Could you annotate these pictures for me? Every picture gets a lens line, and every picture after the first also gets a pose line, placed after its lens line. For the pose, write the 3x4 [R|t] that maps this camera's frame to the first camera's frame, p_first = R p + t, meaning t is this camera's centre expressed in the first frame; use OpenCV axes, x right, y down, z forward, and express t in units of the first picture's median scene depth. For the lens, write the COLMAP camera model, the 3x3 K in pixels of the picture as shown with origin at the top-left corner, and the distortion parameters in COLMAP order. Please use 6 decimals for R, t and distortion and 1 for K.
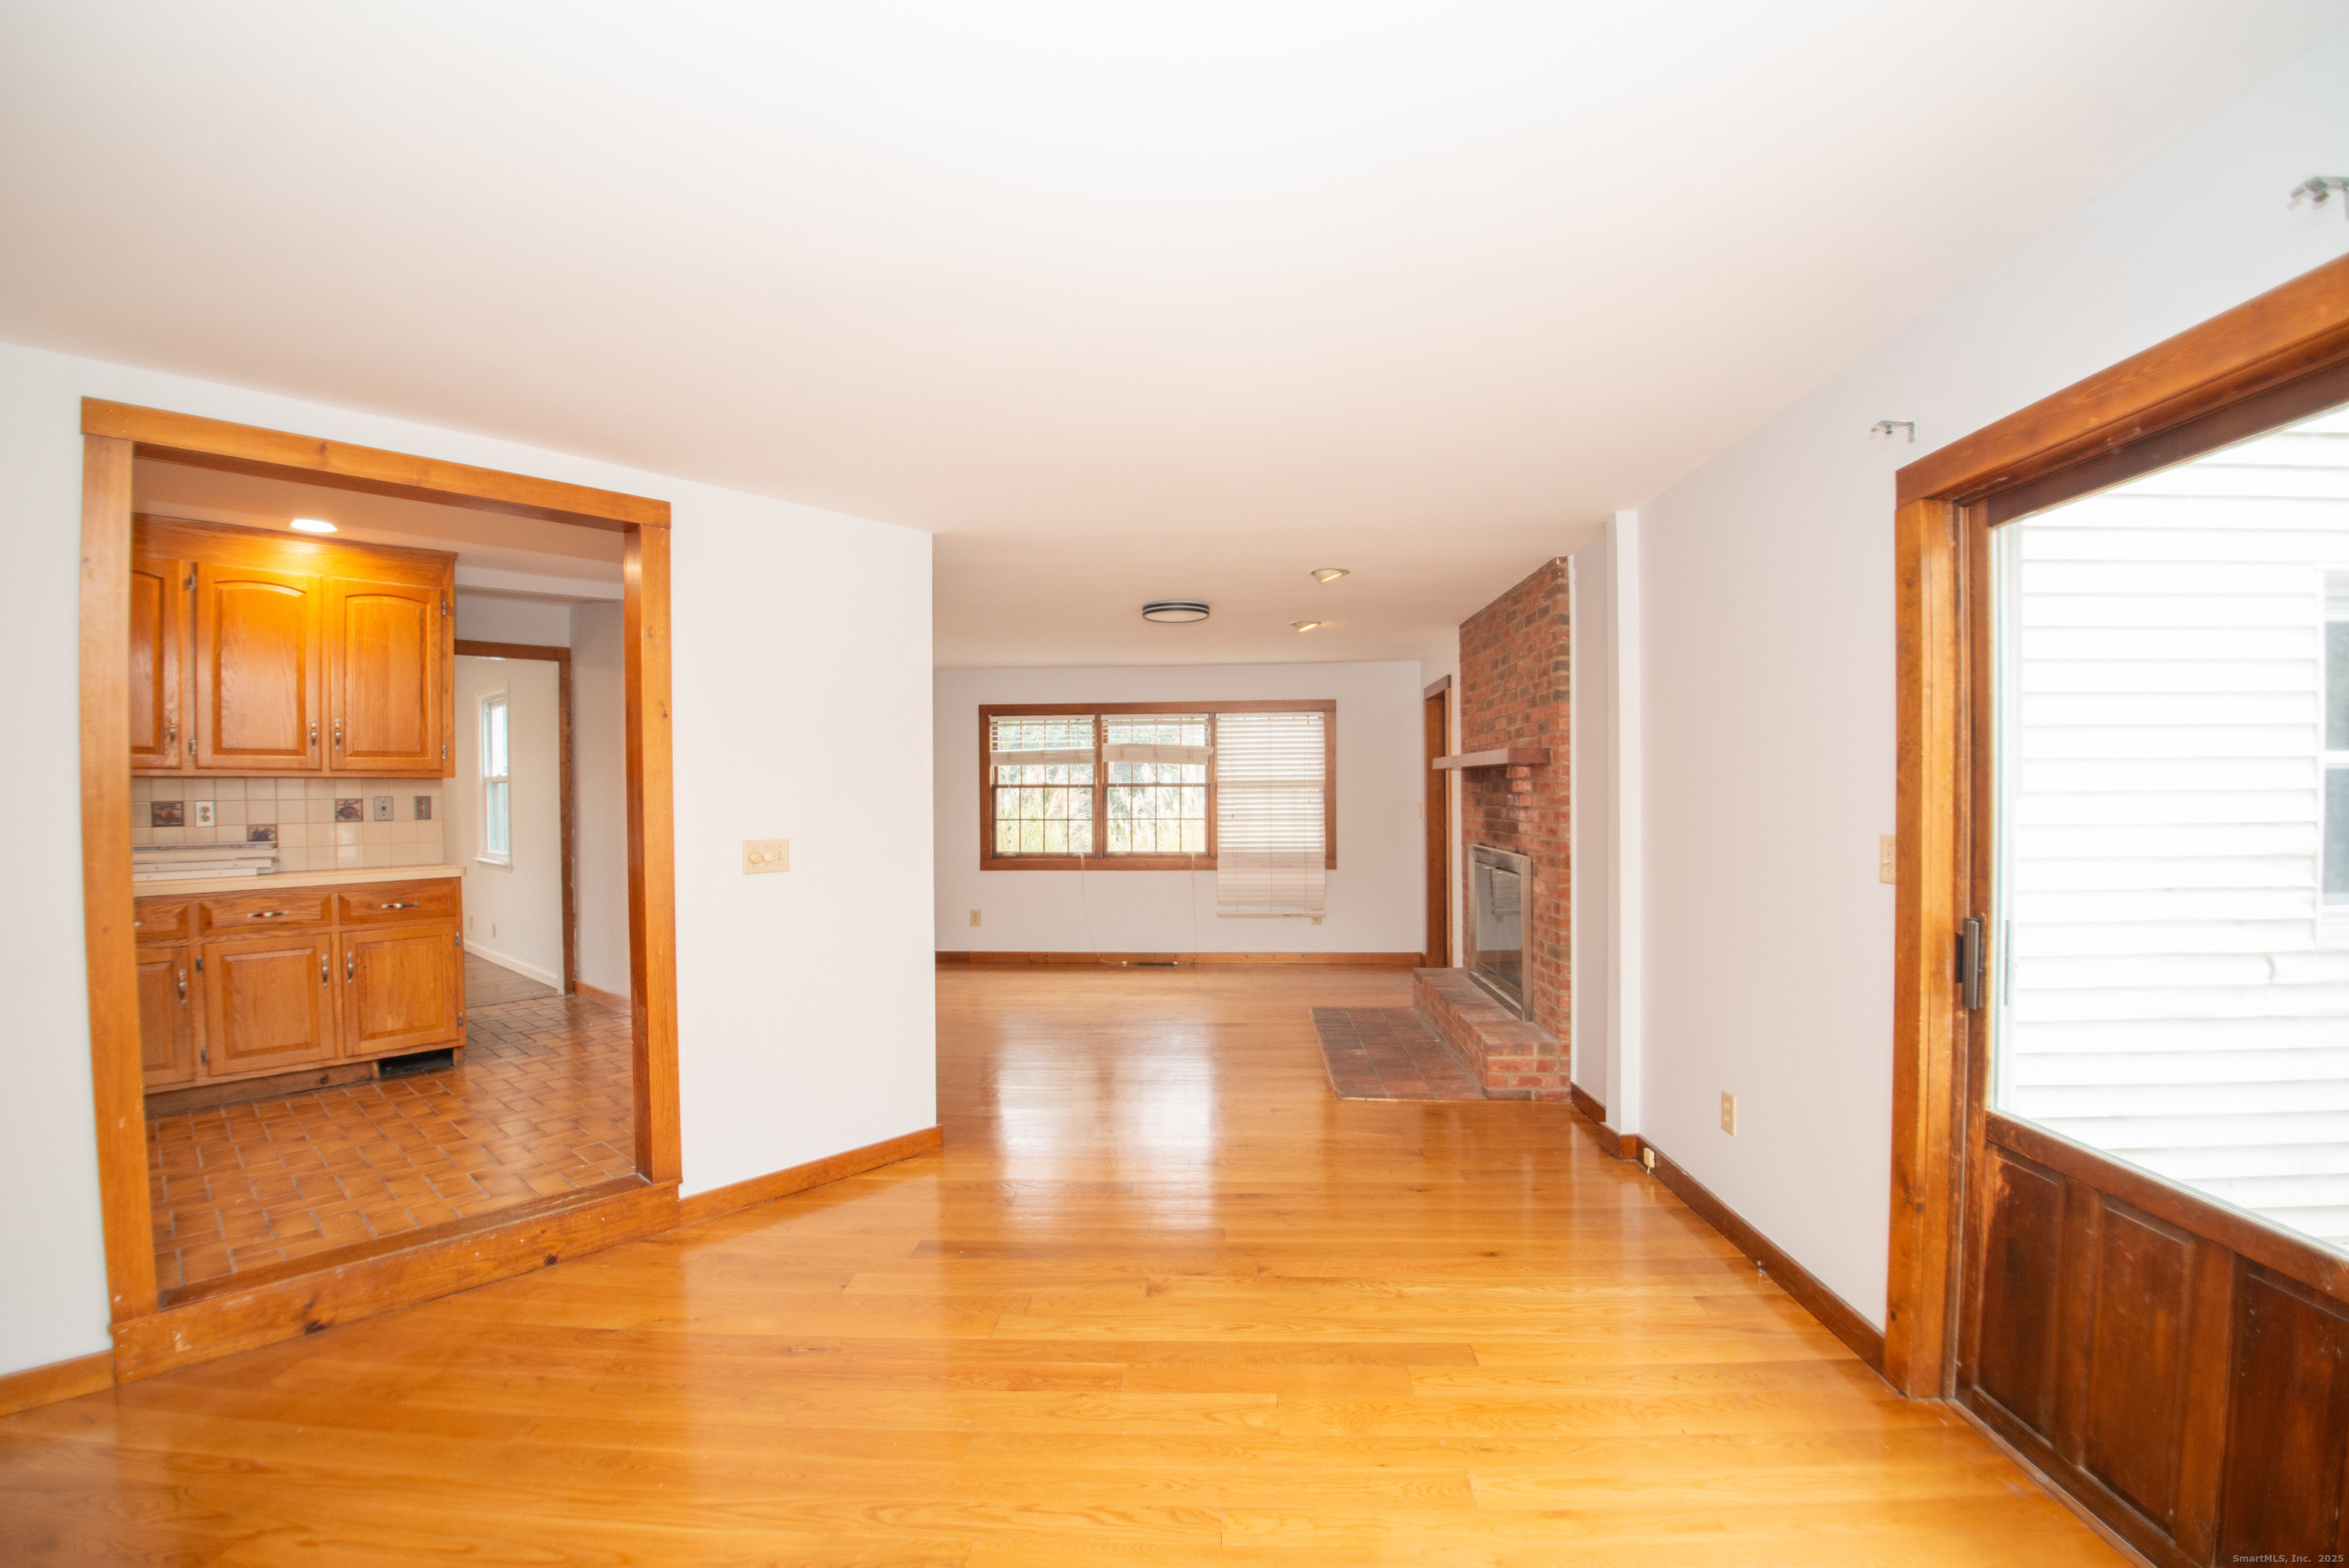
lens RADIAL K [[1029.9, 0, 1192.3], [0, 1029.9, 803.2], [0, 0, 1]] dist [-0.043236, -0.001082]
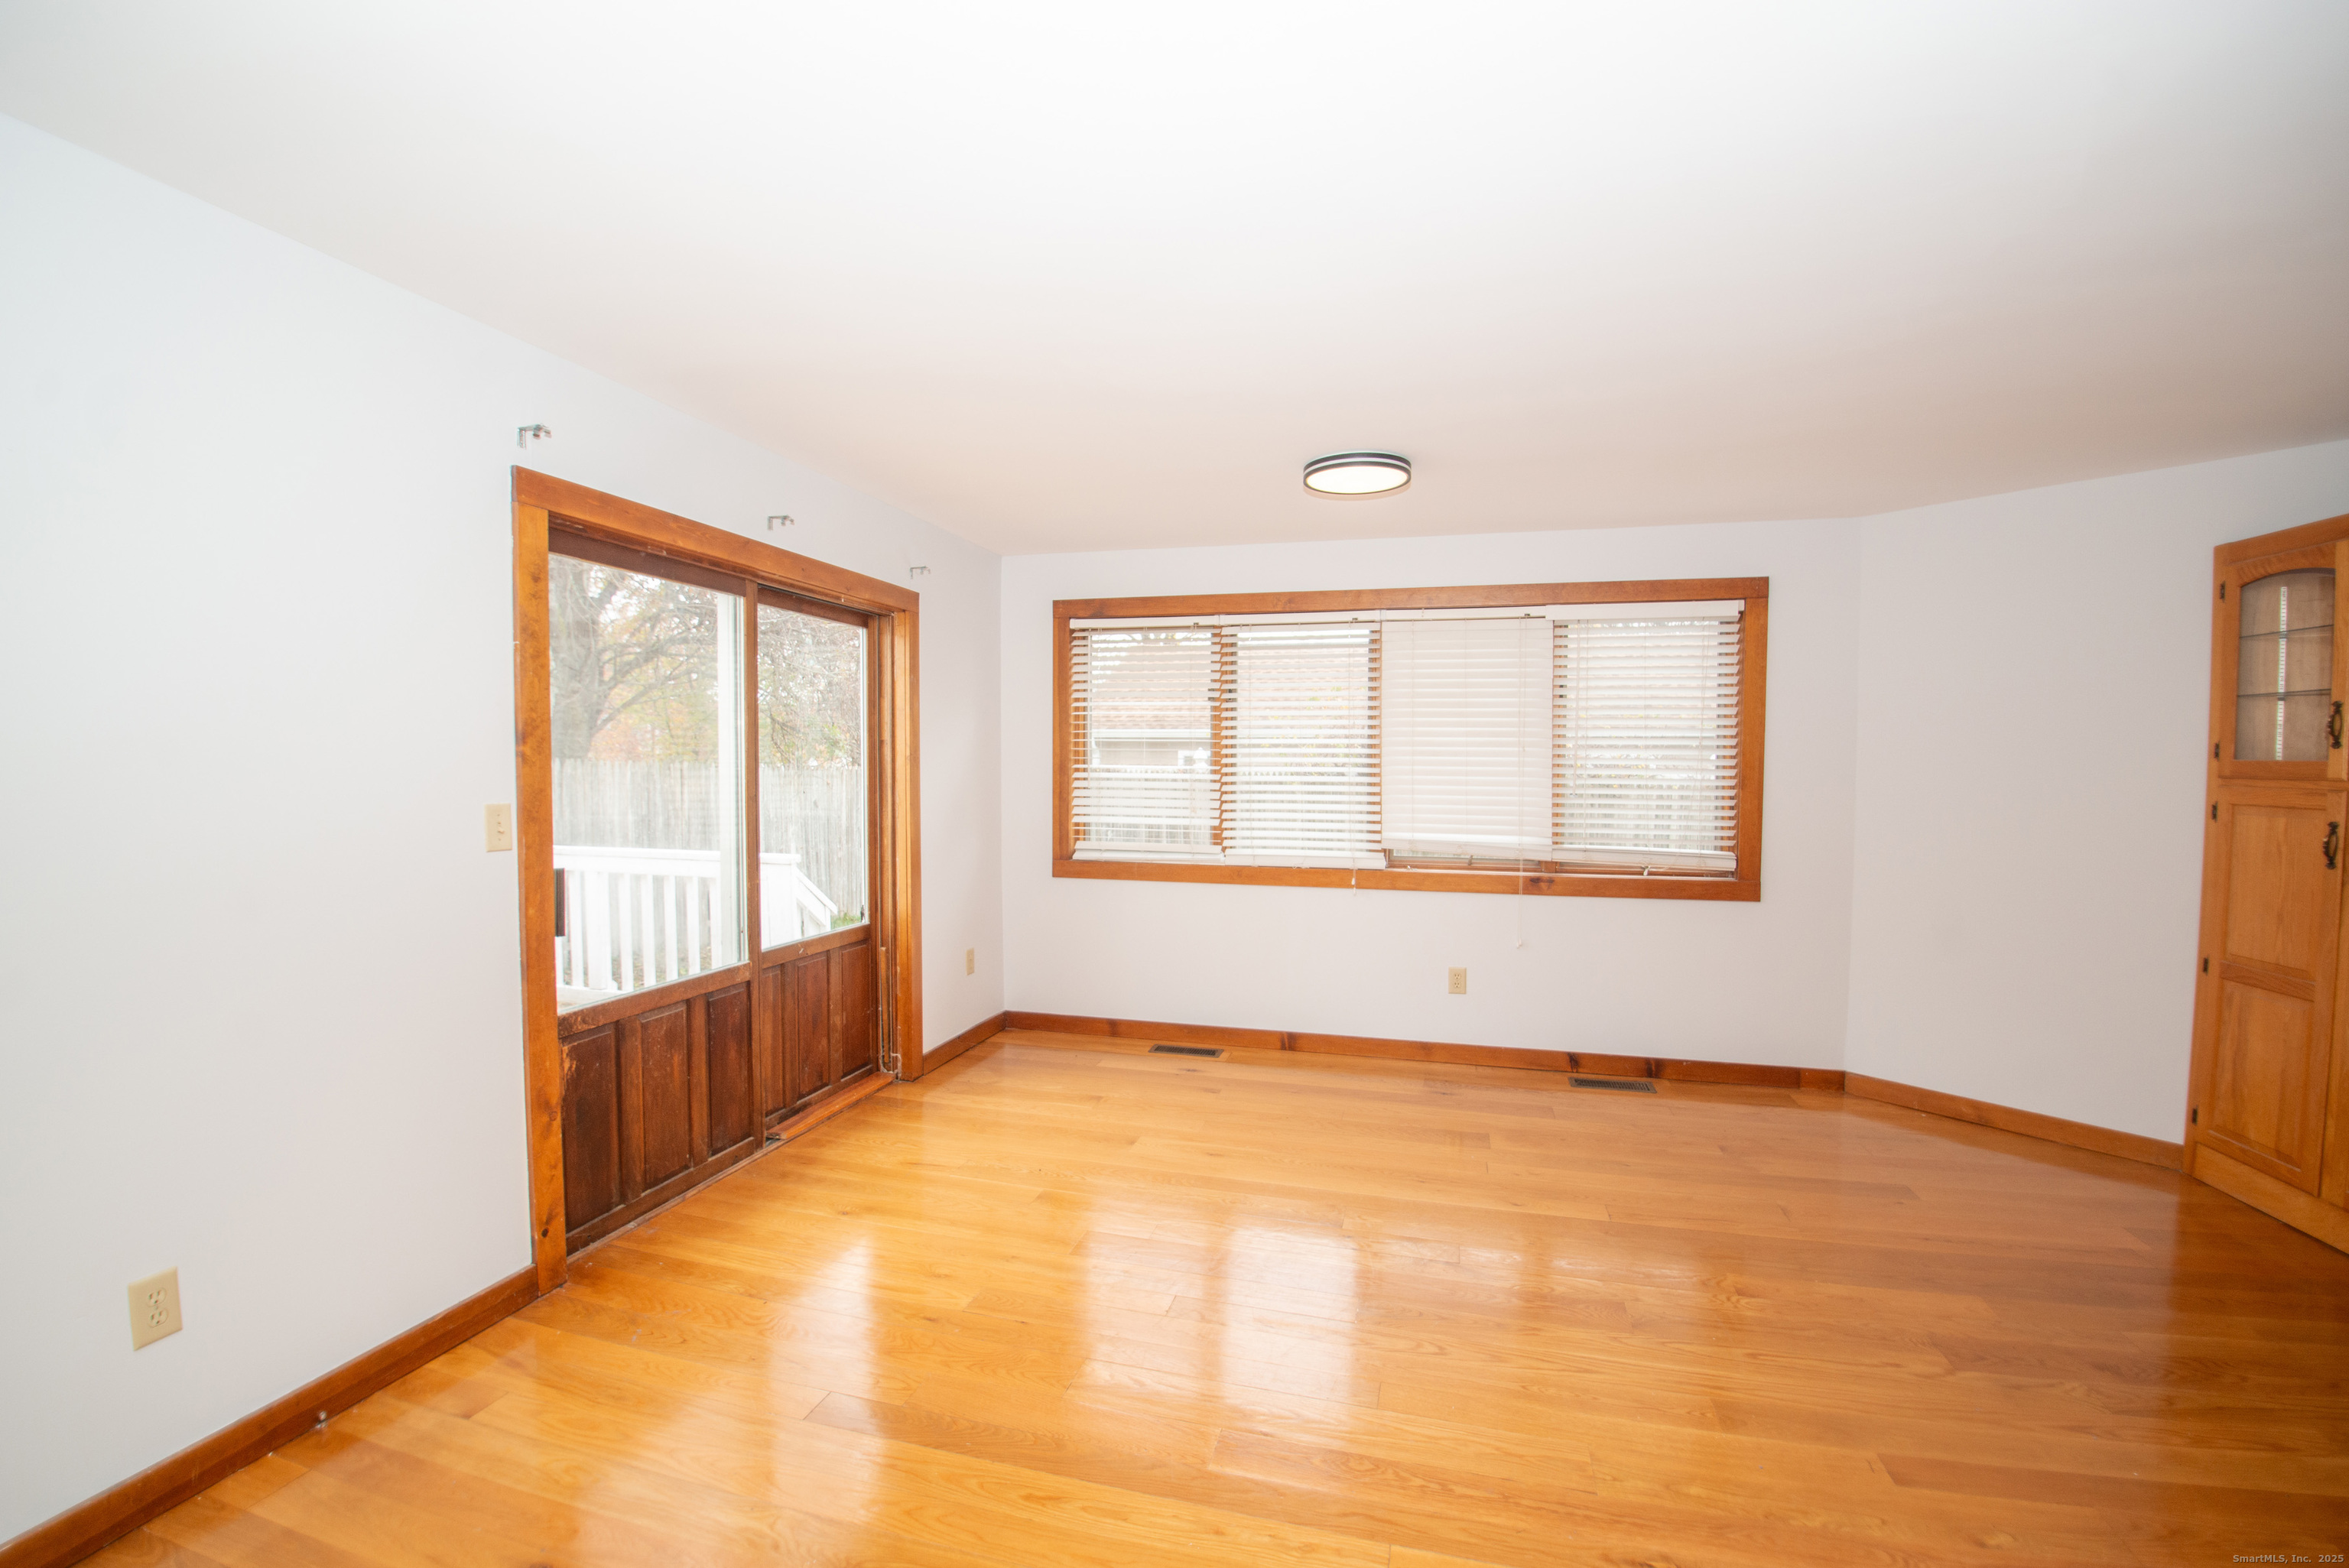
lens RADIAL K [[1012.0, 0, 1175.3], [0, 1012.0, 808.0], [0, 0, 1]] dist [-0.043665, -0.000516]
pose [[-0.970117, -0.010234, 0.242420, -0.131261], [0.002648, 0.998604, 0.052753, -0.009428], [-0.242622, 0.051818, -0.968736, 1.000577]]
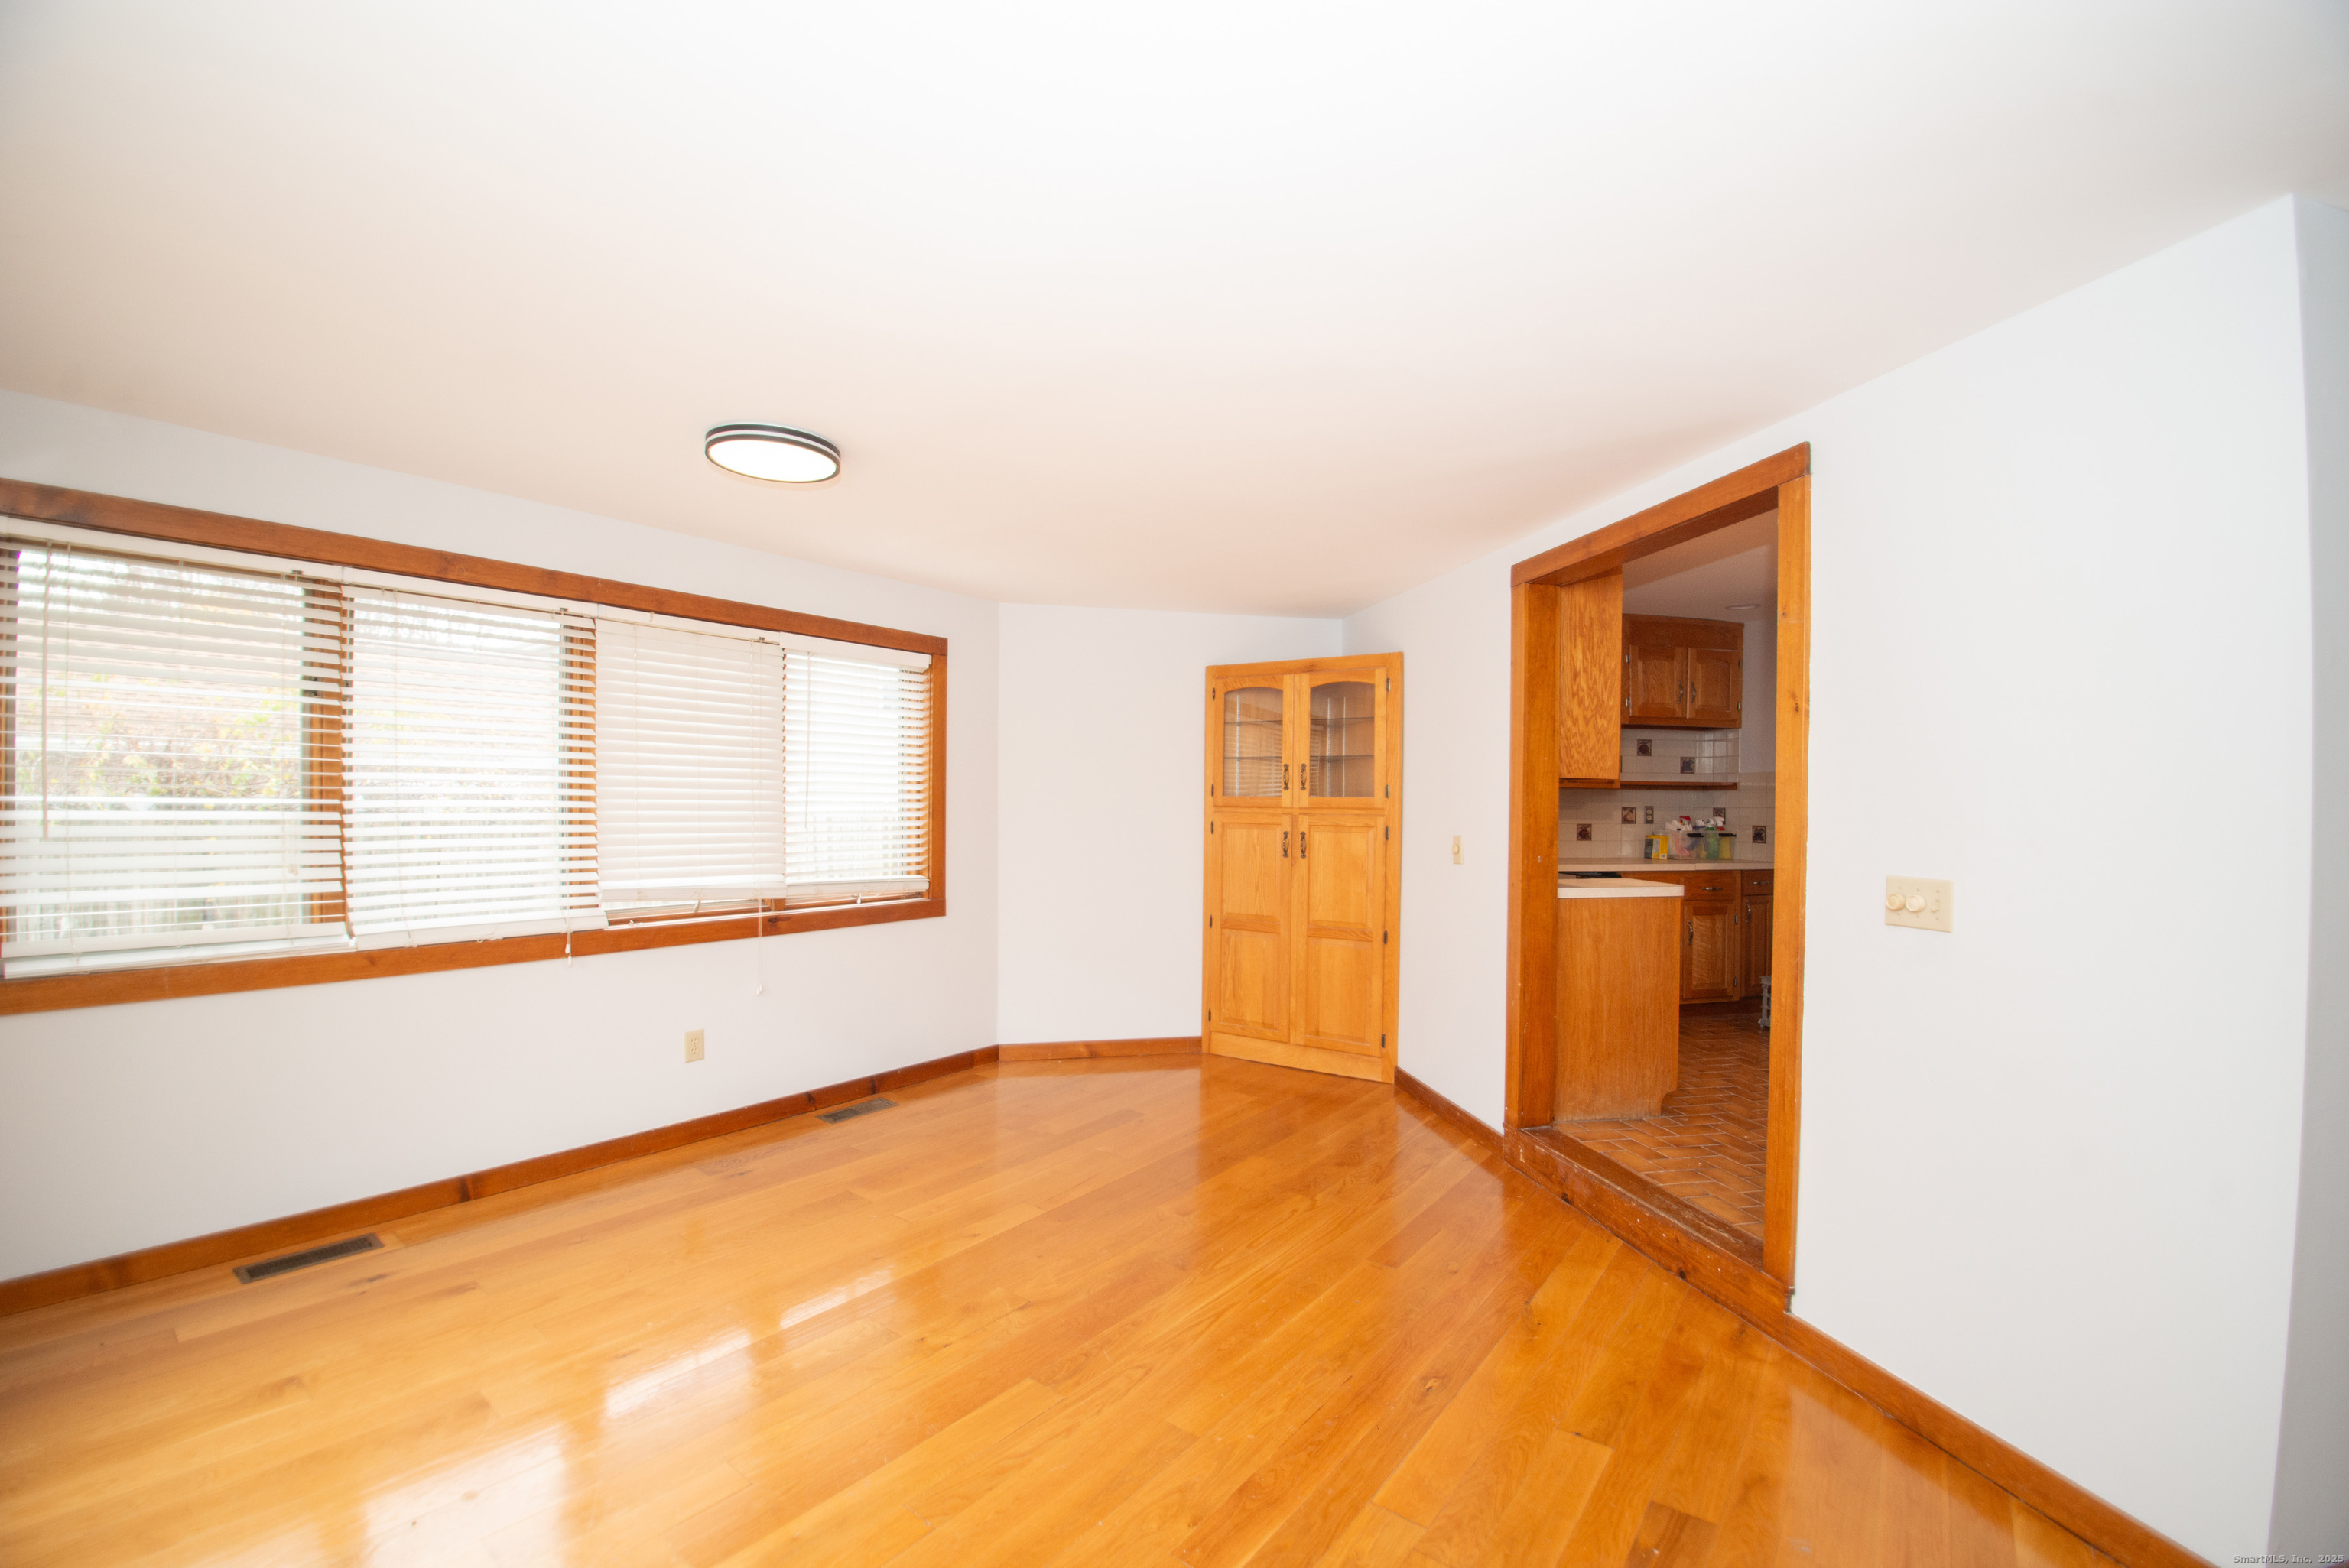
lens RADIAL K [[971.2, 0, 1169.8], [0, 971.2, 809.1], [0, 0, 1]] dist [-0.026543, -0.008077]
pose [[-0.592003, 0.005011, -0.805921, 0.287547], [-0.014548, 0.999751, 0.016902, -0.008998], [0.805805, 0.021731, -0.591782, 0.777950]]
